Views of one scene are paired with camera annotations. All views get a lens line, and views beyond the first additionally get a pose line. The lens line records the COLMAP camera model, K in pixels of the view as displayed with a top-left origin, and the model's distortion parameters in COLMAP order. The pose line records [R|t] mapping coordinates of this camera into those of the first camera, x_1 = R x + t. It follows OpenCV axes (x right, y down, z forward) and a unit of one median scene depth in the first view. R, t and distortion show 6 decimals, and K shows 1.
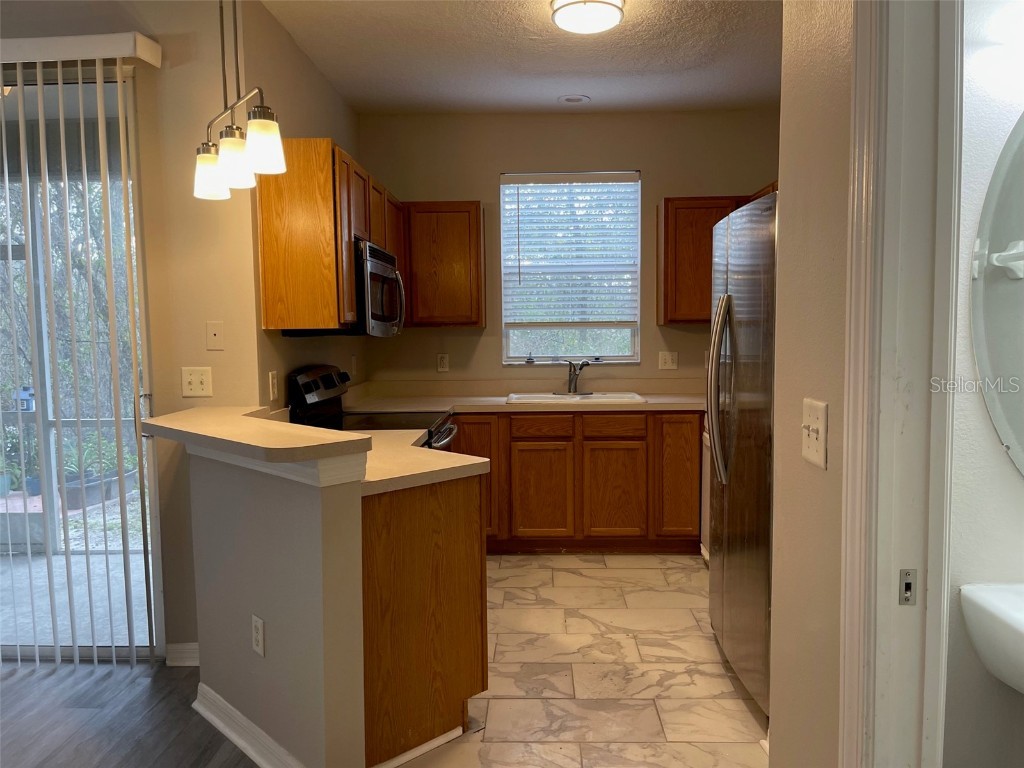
lens RADIAL K [[771.5, 0, 520.9], [0, 771.5, 388.4], [0, 0, 1]] dist [0.031864, -0.029954]
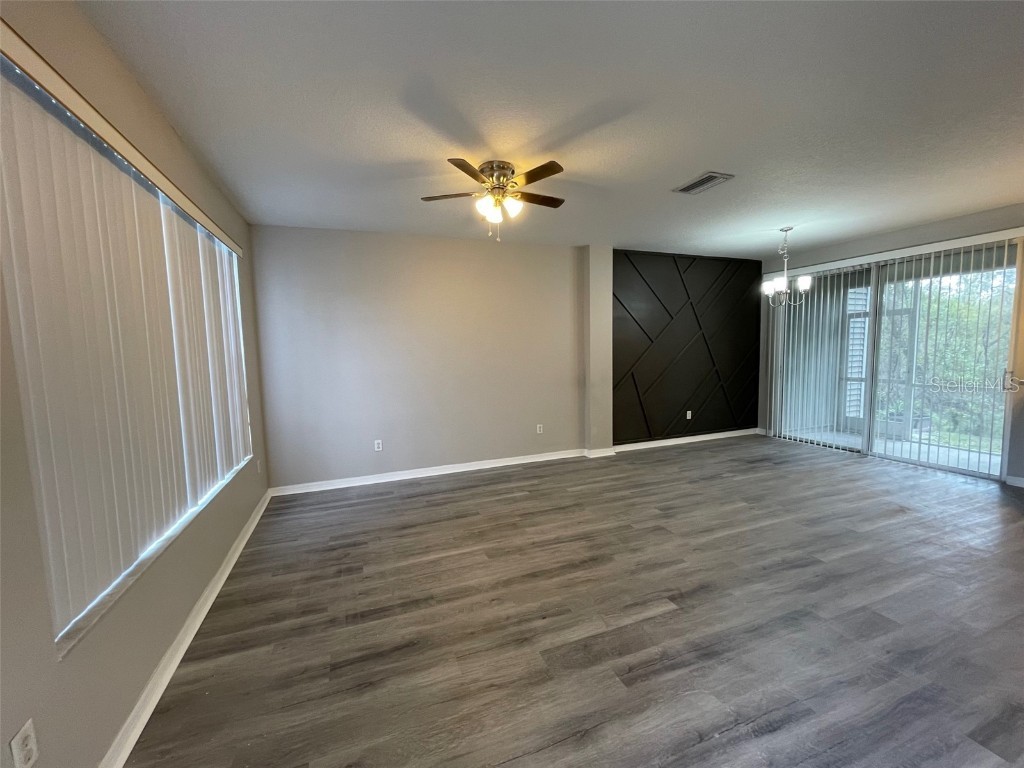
lens RADIAL K [[412.4, 0, 506.8], [0, 412.4, 386.3], [0, 0, 1]] dist [-0.007697, 0.002761]
pose [[0.372925, 0.084985, -0.923961, 0.106950], [-0.055551, 0.996055, 0.069195, 0.045578], [0.926197, 0.025522, 0.376175, -0.830250]]
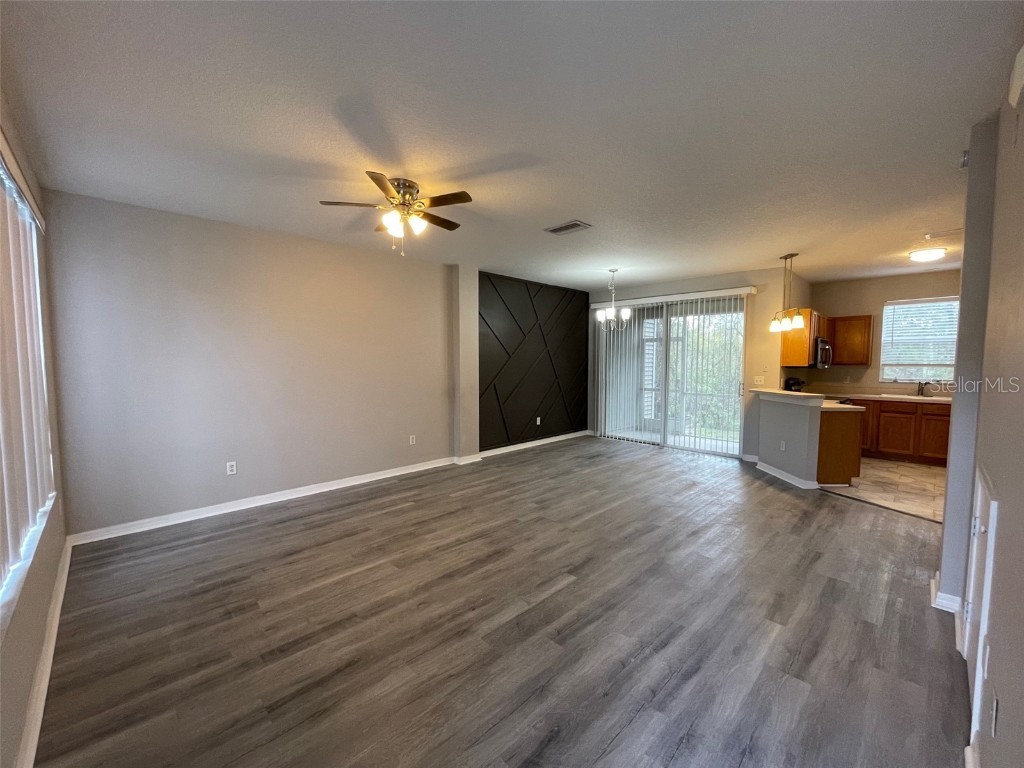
lens RADIAL K [[412.4, 0, 506.1], [0, 412.4, 387.1], [0, 0, 1]] dist [-0.007697, 0.002761]
pose [[0.708354, 0.058732, -0.703410, 0.074791], [-0.065256, 0.997713, 0.017590, 0.054970], [0.702835, 0.033442, 0.710566, -0.987002]]
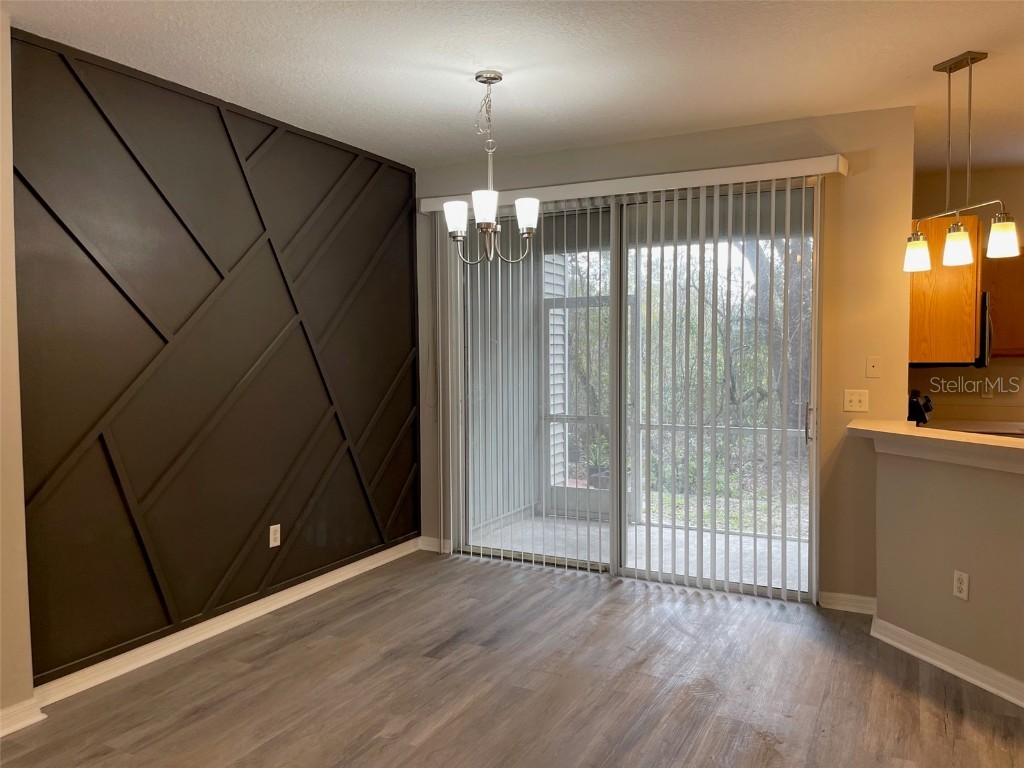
lens RADIAL K [[771.5, 0, 522.2], [0, 771.5, 385.6], [0, 0, 1]] dist [0.031864, -0.029954]
pose [[0.900812, 0.027234, -0.433354, -0.312168], [-0.039404, 0.999040, -0.019124, 0.012541], [0.432418, 0.034303, 0.901021, -0.419628]]
